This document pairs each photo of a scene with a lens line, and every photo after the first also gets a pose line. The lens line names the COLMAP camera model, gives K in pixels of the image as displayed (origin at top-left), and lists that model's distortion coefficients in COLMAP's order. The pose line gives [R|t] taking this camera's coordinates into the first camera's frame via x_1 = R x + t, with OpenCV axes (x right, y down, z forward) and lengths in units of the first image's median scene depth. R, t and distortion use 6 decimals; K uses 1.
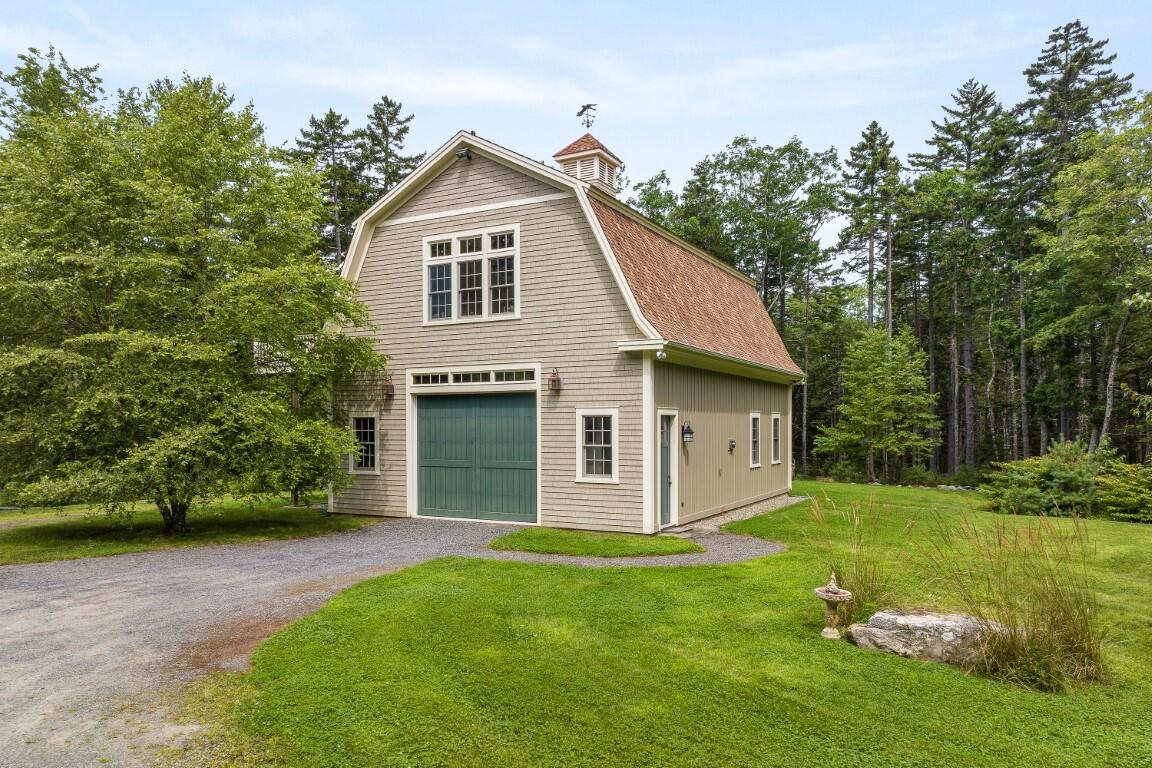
lens RADIAL K [[800.4, 0, 578.2], [0, 800.4, 431.3], [0, 0, 1]] dist [-0.001126, -0.003920]
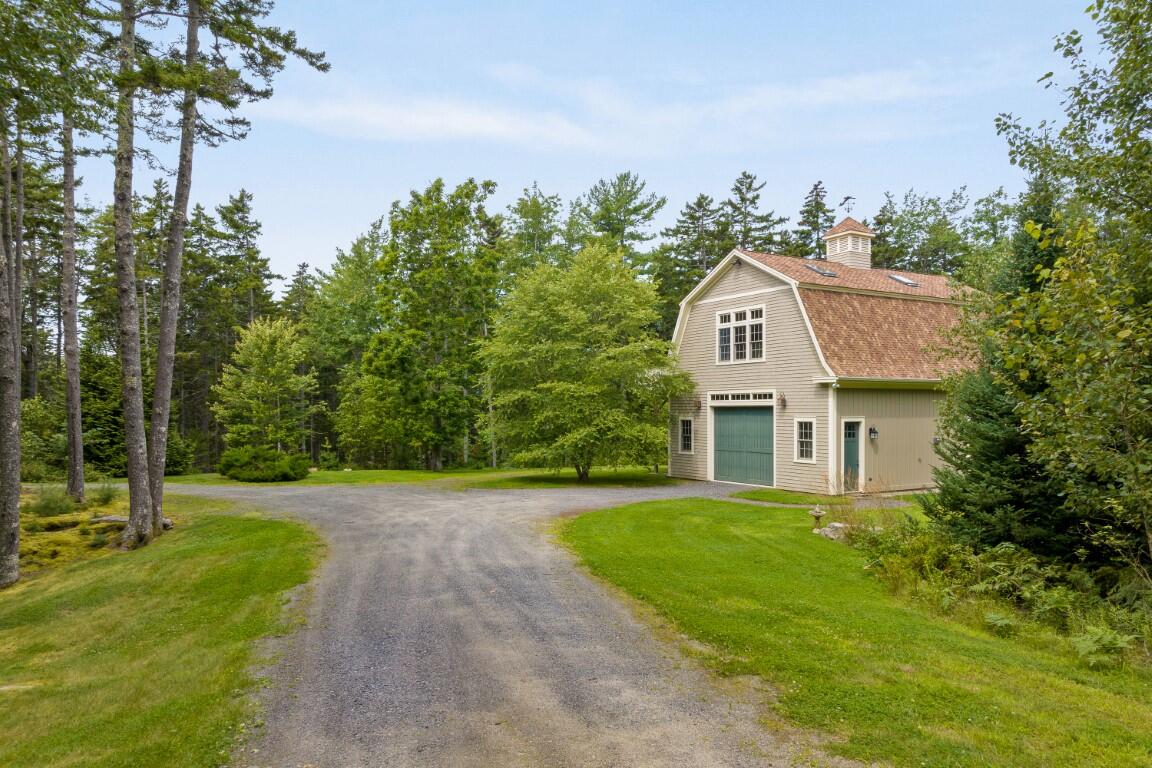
lens RADIAL K [[800.4, 0, 587.8], [0, 800.4, 427.8], [0, 0, 1]] dist [-0.001126, -0.003920]
pose [[0.863312, 0.010004, -0.504572, 0.429837], [-0.001627, 0.999853, 0.017041, -0.031599], [0.504669, -0.013891, 0.863201, -0.584840]]
